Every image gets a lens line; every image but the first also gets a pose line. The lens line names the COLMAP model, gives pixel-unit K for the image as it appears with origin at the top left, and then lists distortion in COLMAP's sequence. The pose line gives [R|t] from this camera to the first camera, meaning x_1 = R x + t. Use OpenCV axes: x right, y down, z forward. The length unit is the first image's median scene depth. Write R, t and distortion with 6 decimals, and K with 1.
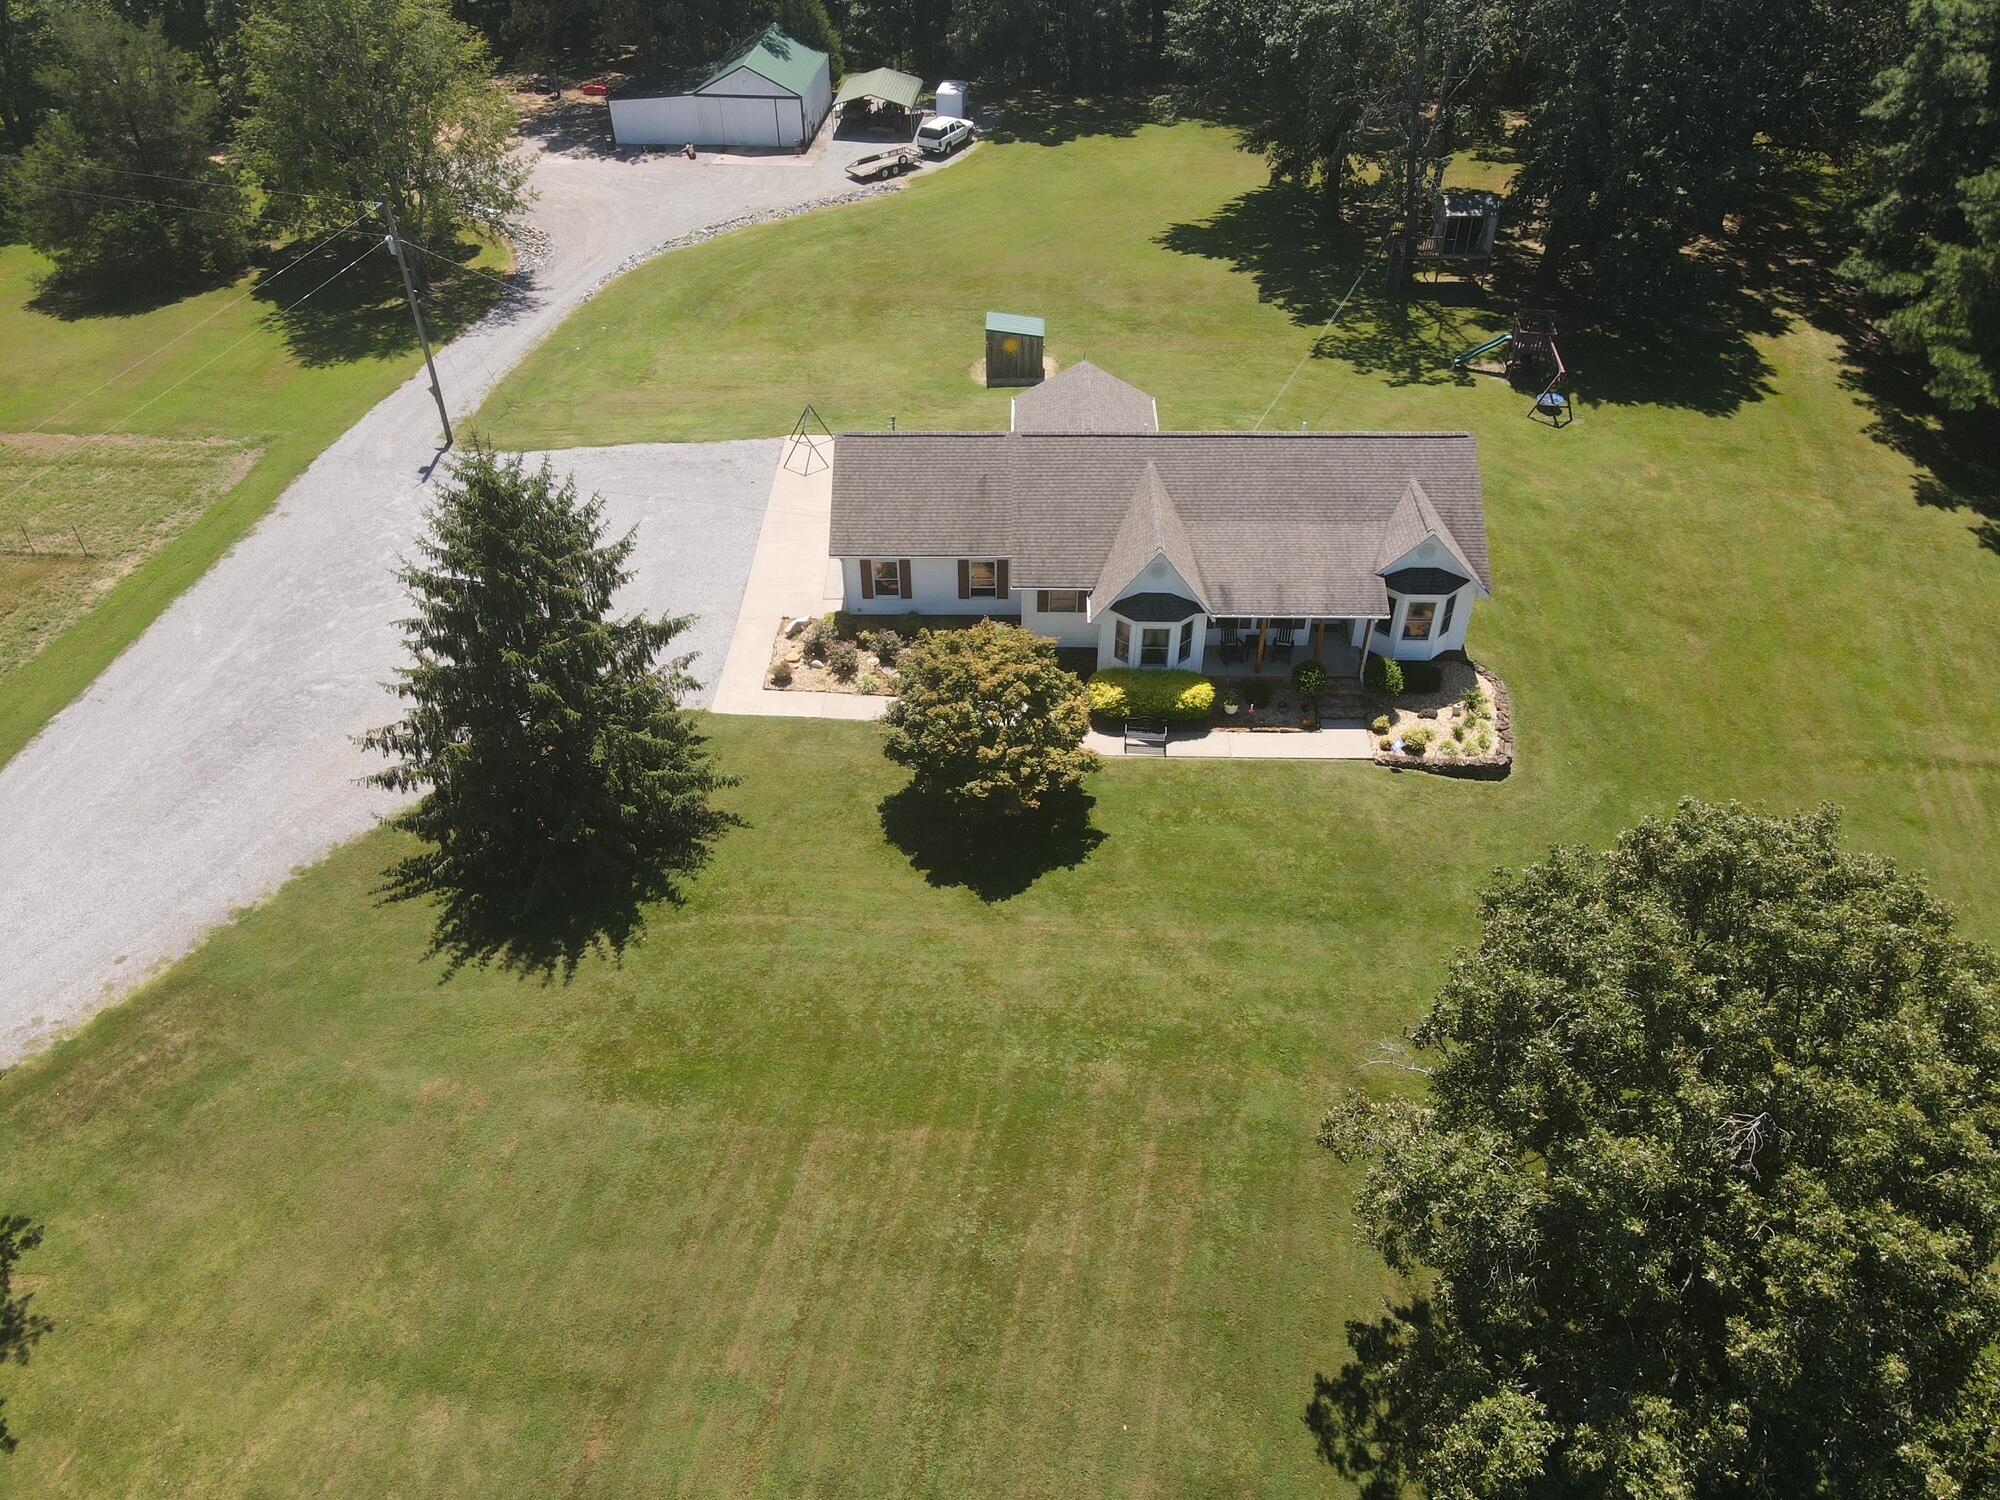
lens RADIAL K [[1467.8, 0, 982.3], [0, 1467.8, 744.0], [0, 0, 1]] dist [0.014158, 0.001532]
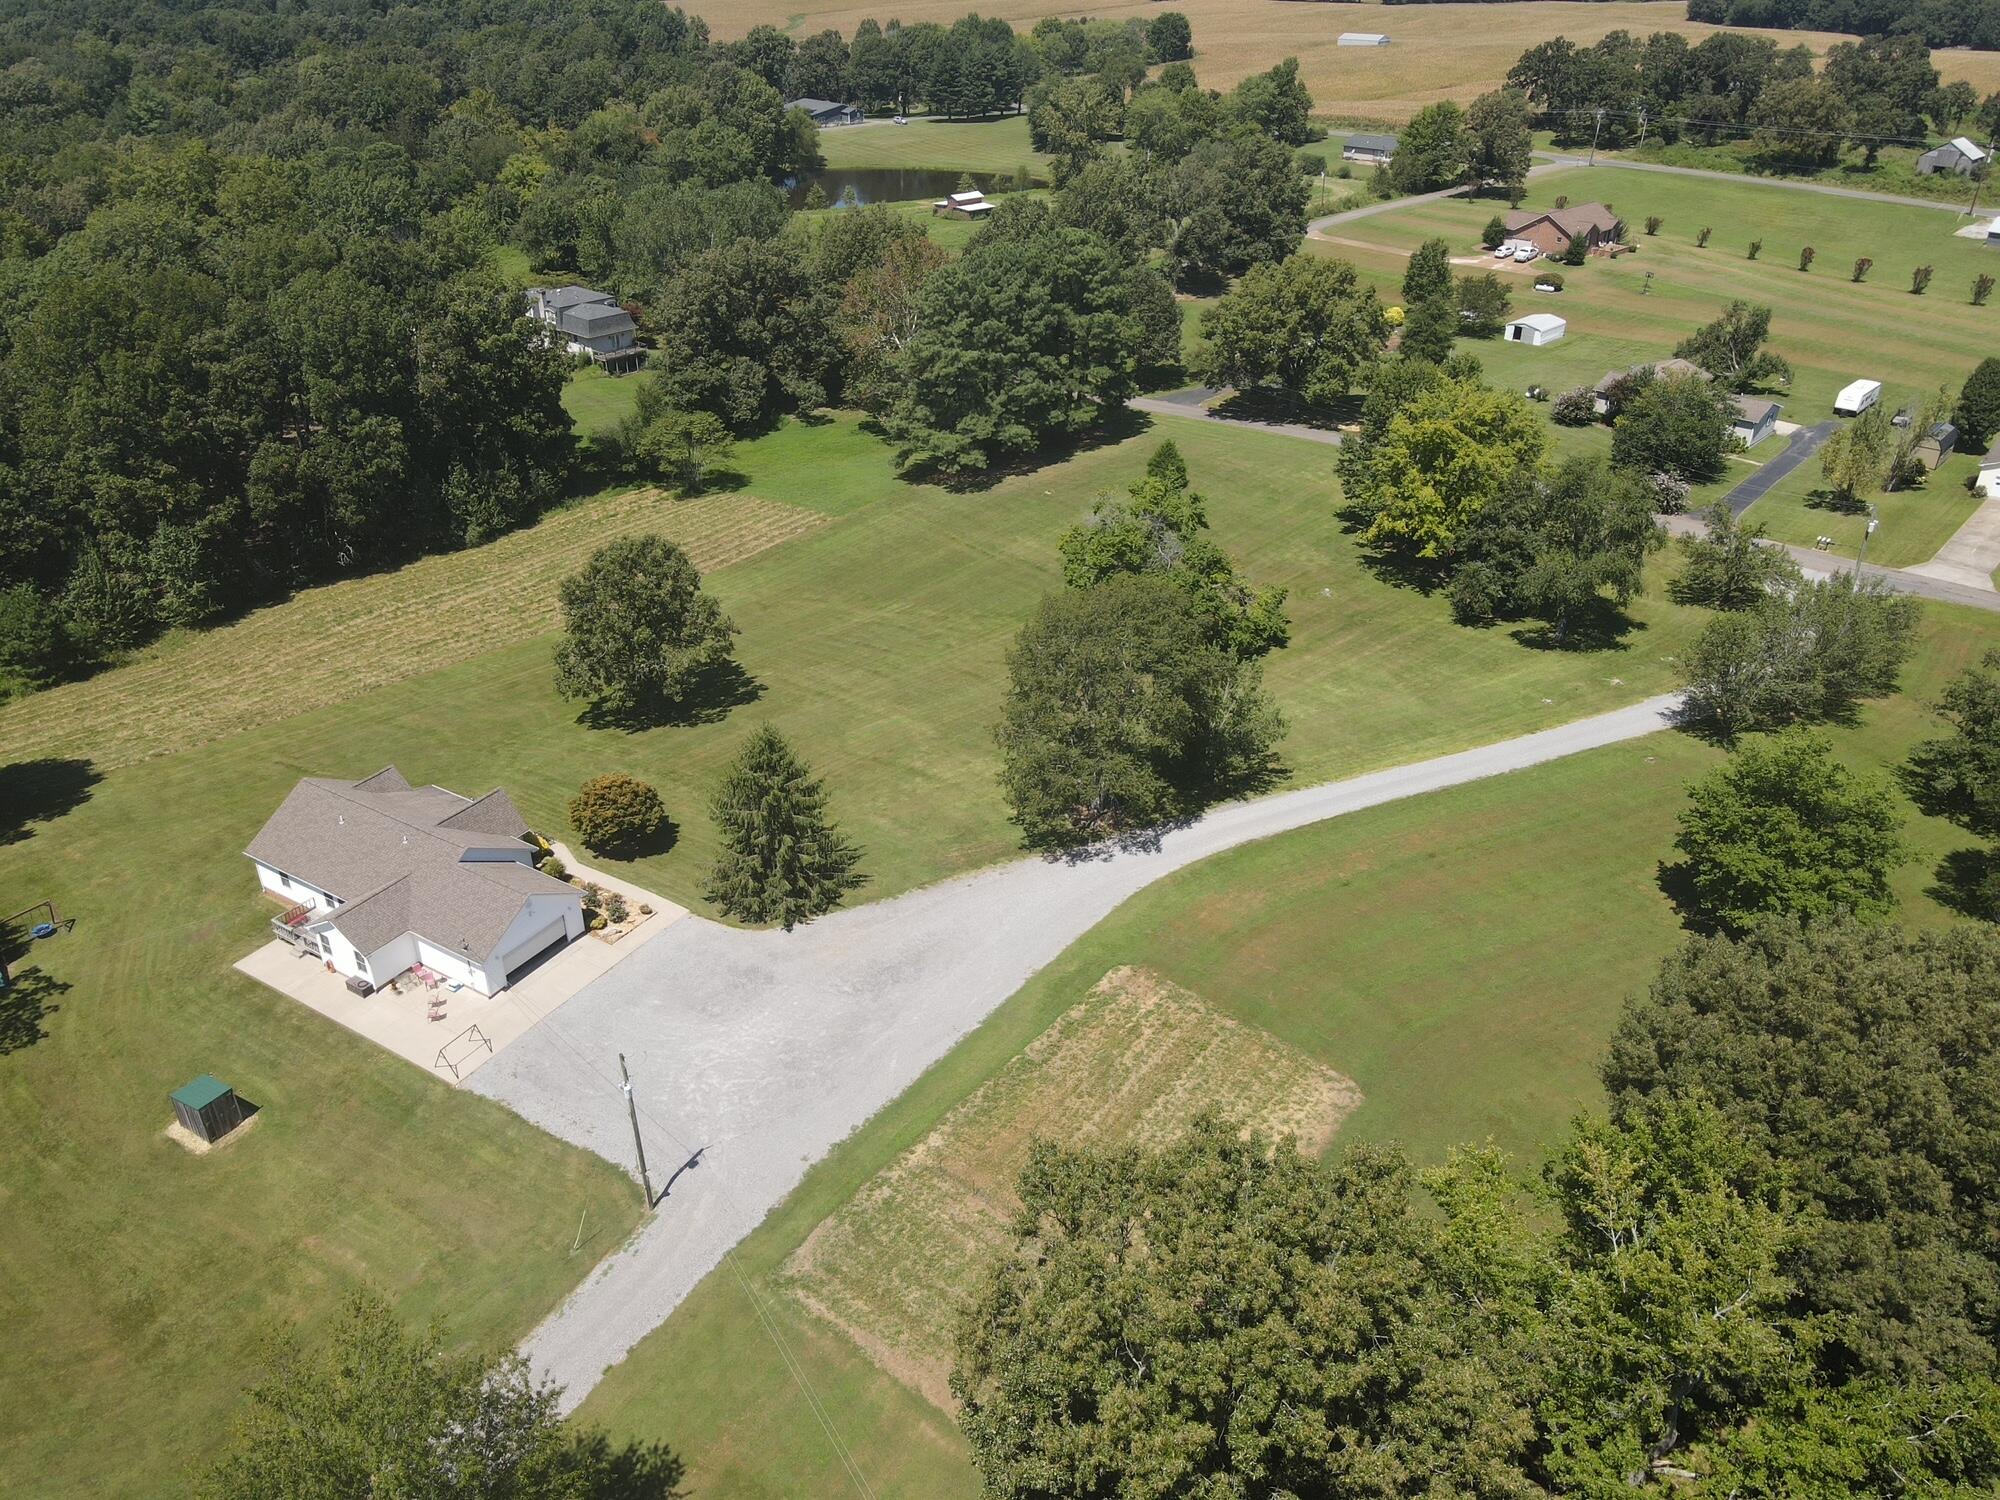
lens RADIAL K [[1467.8, 0, 988.2], [0, 1467.8, 752.7], [0, 0, 1]] dist [0.014158, 0.001532]
pose [[-0.861238, -0.242318, 0.446711, -0.868276], [0.339613, 0.379488, 0.860611, -1.057952], [-0.378063, 0.892900, -0.244535, 0.738752]]
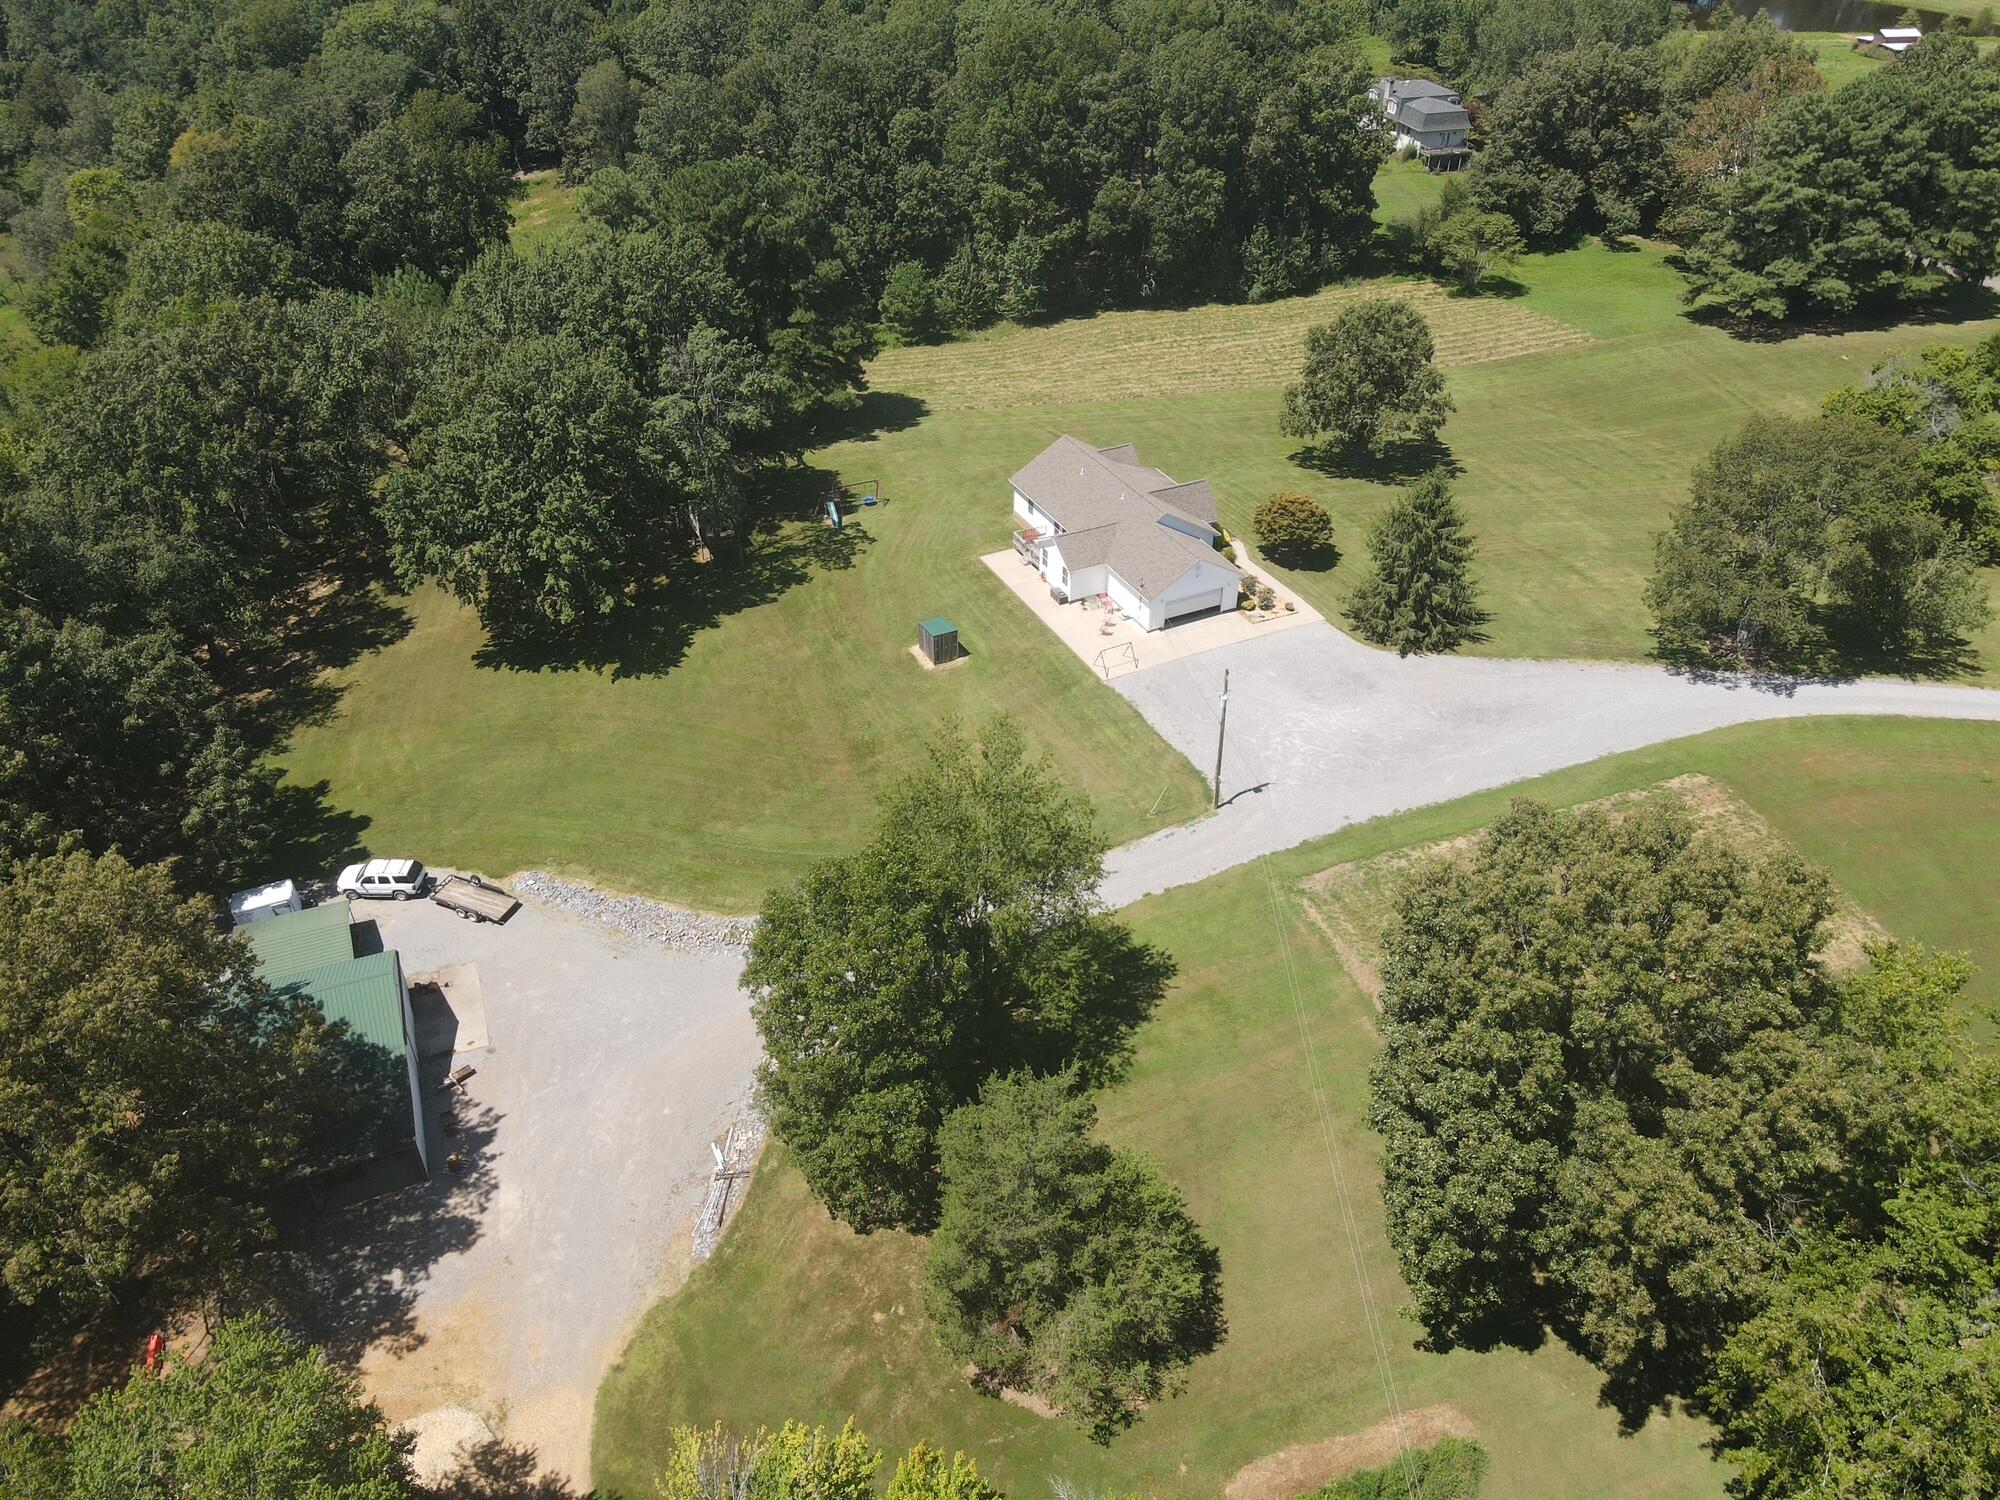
lens RADIAL K [[1467.8, 0, 976.1], [0, 1467.8, 744.3], [0, 0, 1]] dist [0.014158, 0.001532]
pose [[-0.459730, -0.509937, 0.727057, -1.082053], [0.583149, 0.444112, 0.680222, -1.147507], [-0.669765, 0.736701, 0.093198, 0.835749]]
